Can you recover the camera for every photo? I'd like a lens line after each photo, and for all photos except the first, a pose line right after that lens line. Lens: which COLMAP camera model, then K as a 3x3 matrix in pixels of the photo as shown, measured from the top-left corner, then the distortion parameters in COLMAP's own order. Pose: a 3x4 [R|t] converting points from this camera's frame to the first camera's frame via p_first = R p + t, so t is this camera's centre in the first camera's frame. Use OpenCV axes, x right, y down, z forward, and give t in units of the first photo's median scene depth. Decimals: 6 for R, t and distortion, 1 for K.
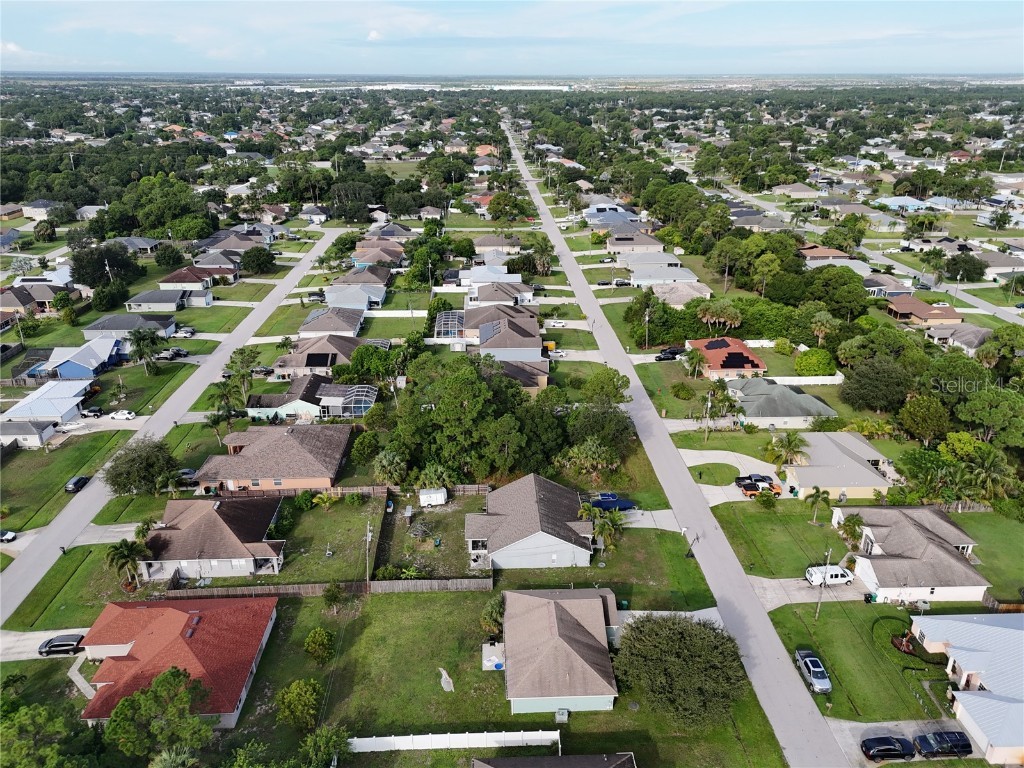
lens RADIAL K [[752.4, 0, 512.0], [0, 752.4, 384.0], [0, 0, 1]] dist [0.065089, -0.063479]
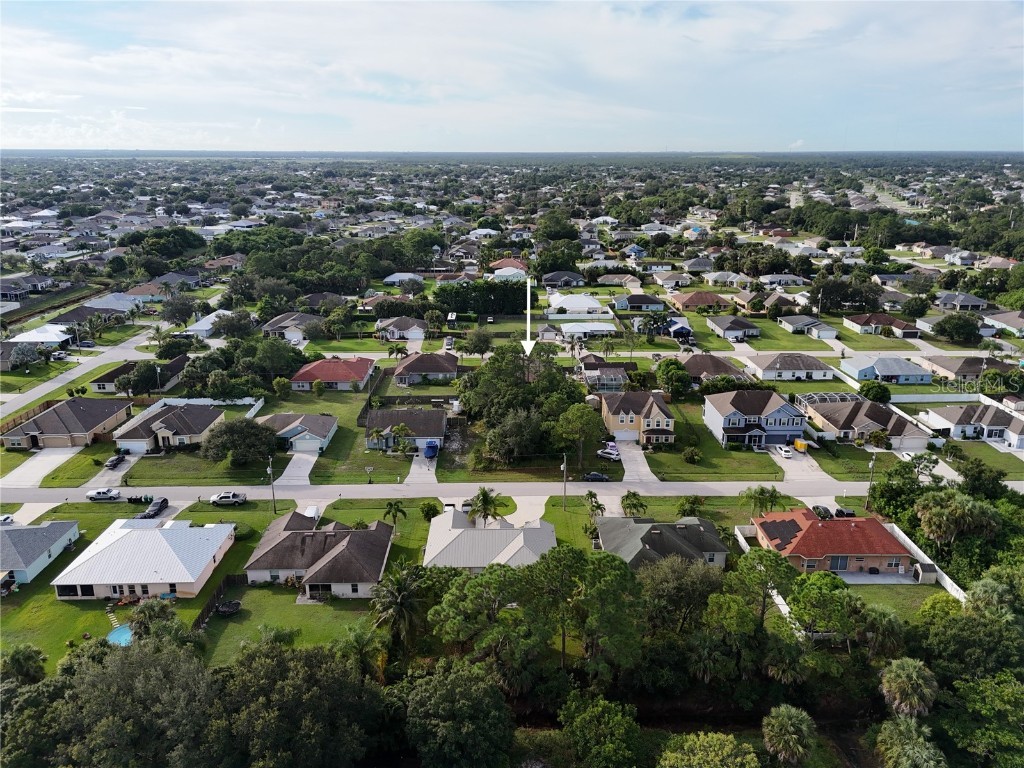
lens RADIAL K [[752.4, 0, 512.0], [0, 752.4, 384.0], [0, 0, 1]] dist [0.065089, -0.063479]
pose [[-0.023508, 0.290847, -0.956481, 0.782856], [-0.380157, 0.882273, 0.277625, -0.205781], [0.924623, 0.370140, 0.089828, 0.575320]]
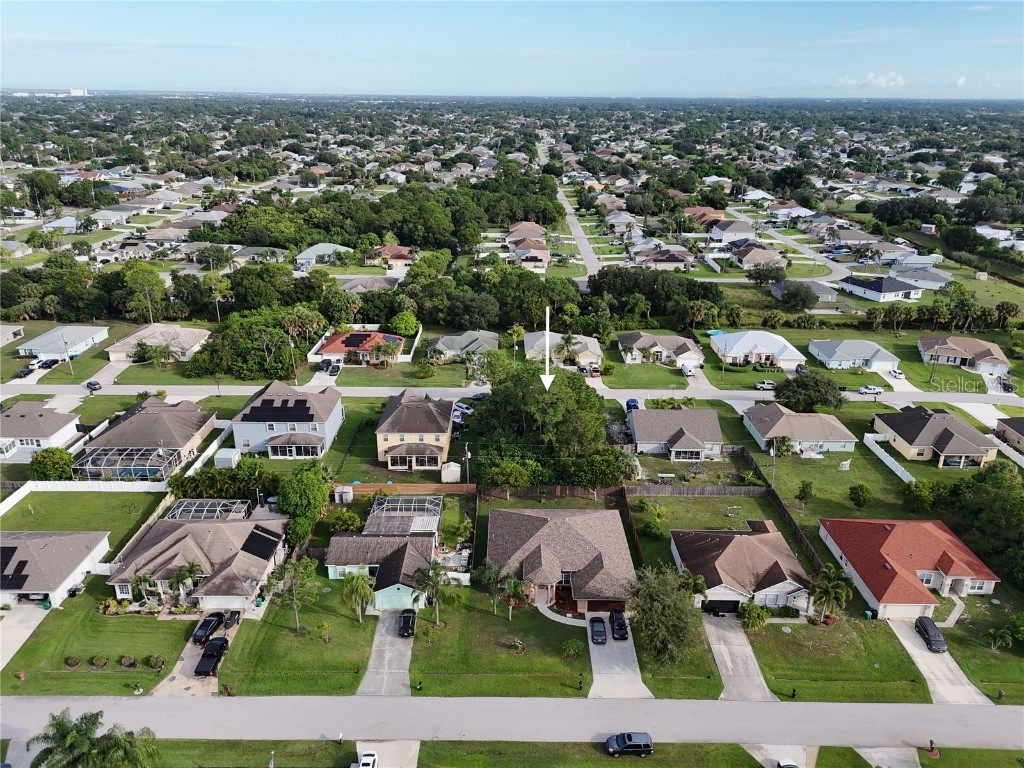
lens RADIAL K [[752.4, 0, 512.0], [0, 752.4, 384.0], [0, 0, 1]] dist [0.065089, -0.063479]
pose [[0.043378, -0.356753, 0.933191, -0.670489], [0.370266, 0.873293, 0.316643, -0.229370], [-0.927912, 0.331793, 0.169976, 0.568321]]
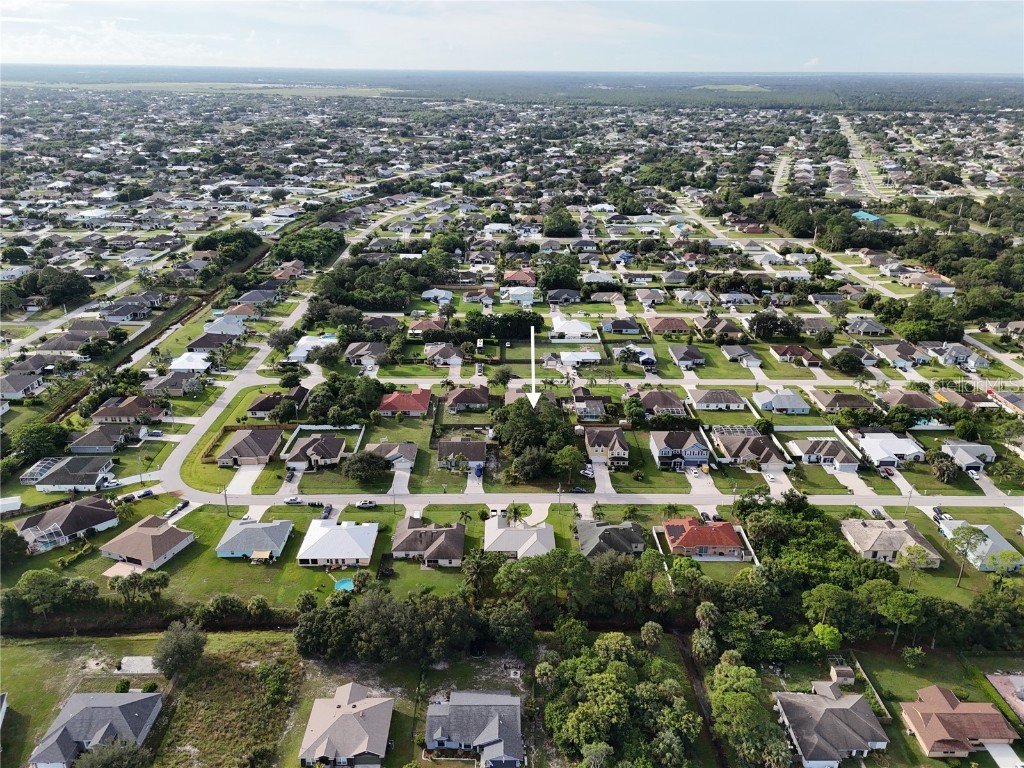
lens RADIAL K [[752.4, 0, 512.0], [0, 752.4, 384.0], [0, 0, 1]] dist [0.065089, -0.063479]
pose [[-0.028548, 0.381854, -0.923782, 1.174183], [-0.387188, 0.847790, 0.362407, -0.500530], [0.921559, 0.368023, 0.123647, 0.435800]]
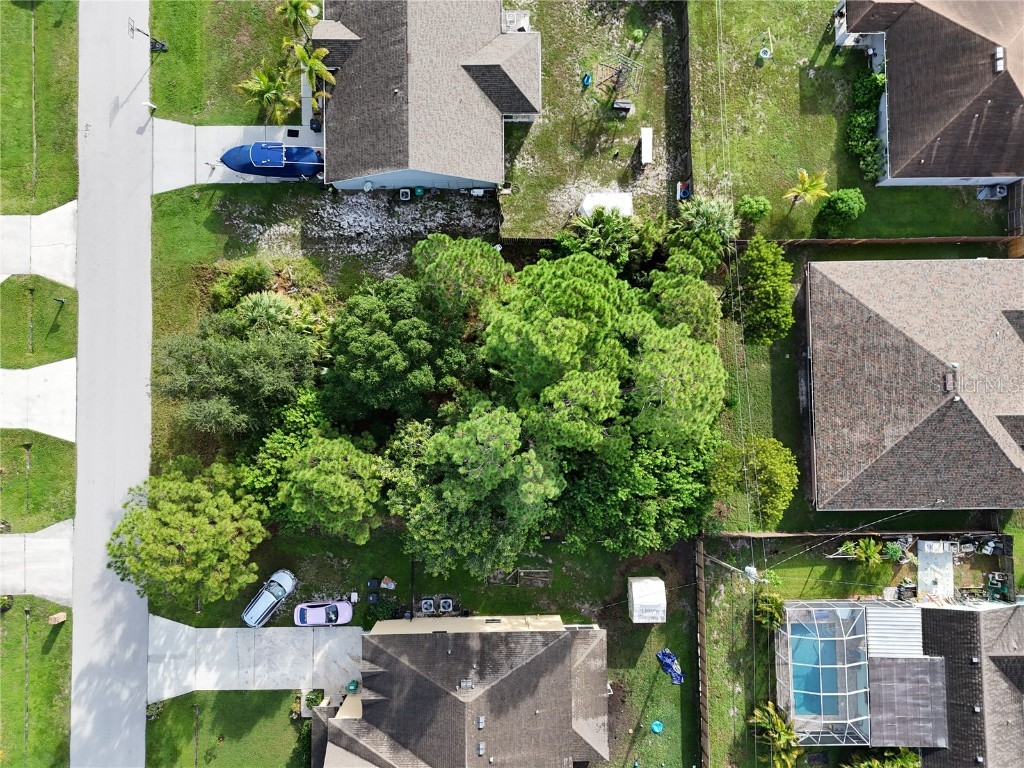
lens RADIAL K [[752.4, 0, 512.0], [0, 752.4, 384.0], [0, 0, 1]] dist [0.065089, -0.063479]
pose [[-0.999225, -0.031869, -0.023094, -0.019243], [-0.011067, -0.335582, 0.941946, -0.233496], [-0.037768, 0.941472, 0.334970, 0.571170]]
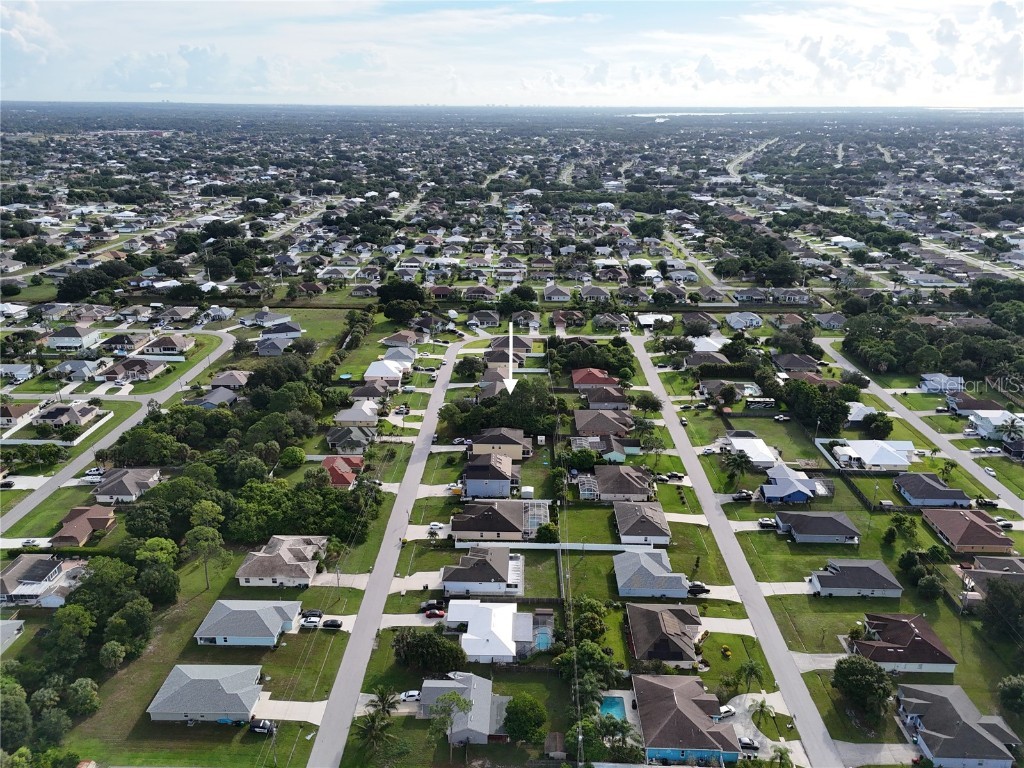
lens RADIAL K [[752.4, 0, 512.0], [0, 752.4, 384.0], [0, 0, 1]] dist [0.065089, -0.063479]
pose [[-0.997893, -0.028125, 0.058462, -0.108335], [0.018976, 0.735188, 0.677597, -0.997905], [-0.062038, 0.677279, -0.733106, 1.714131]]
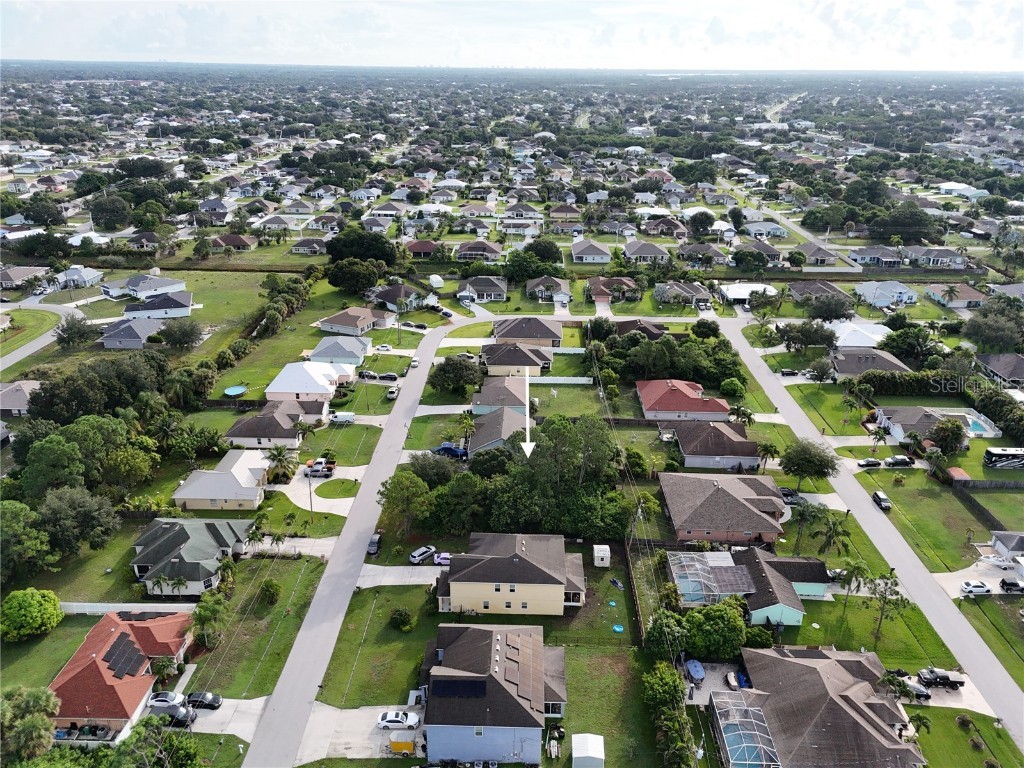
lens RADIAL K [[752.4, 0, 512.0], [0, 752.4, 384.0], [0, 0, 1]] dist [0.065089, -0.063479]
pose [[-0.997427, -0.037663, 0.060999, -0.041481], [0.016583, 0.706592, 0.707427, -0.537481], [-0.069745, 0.706618, -0.704150, 1.115243]]
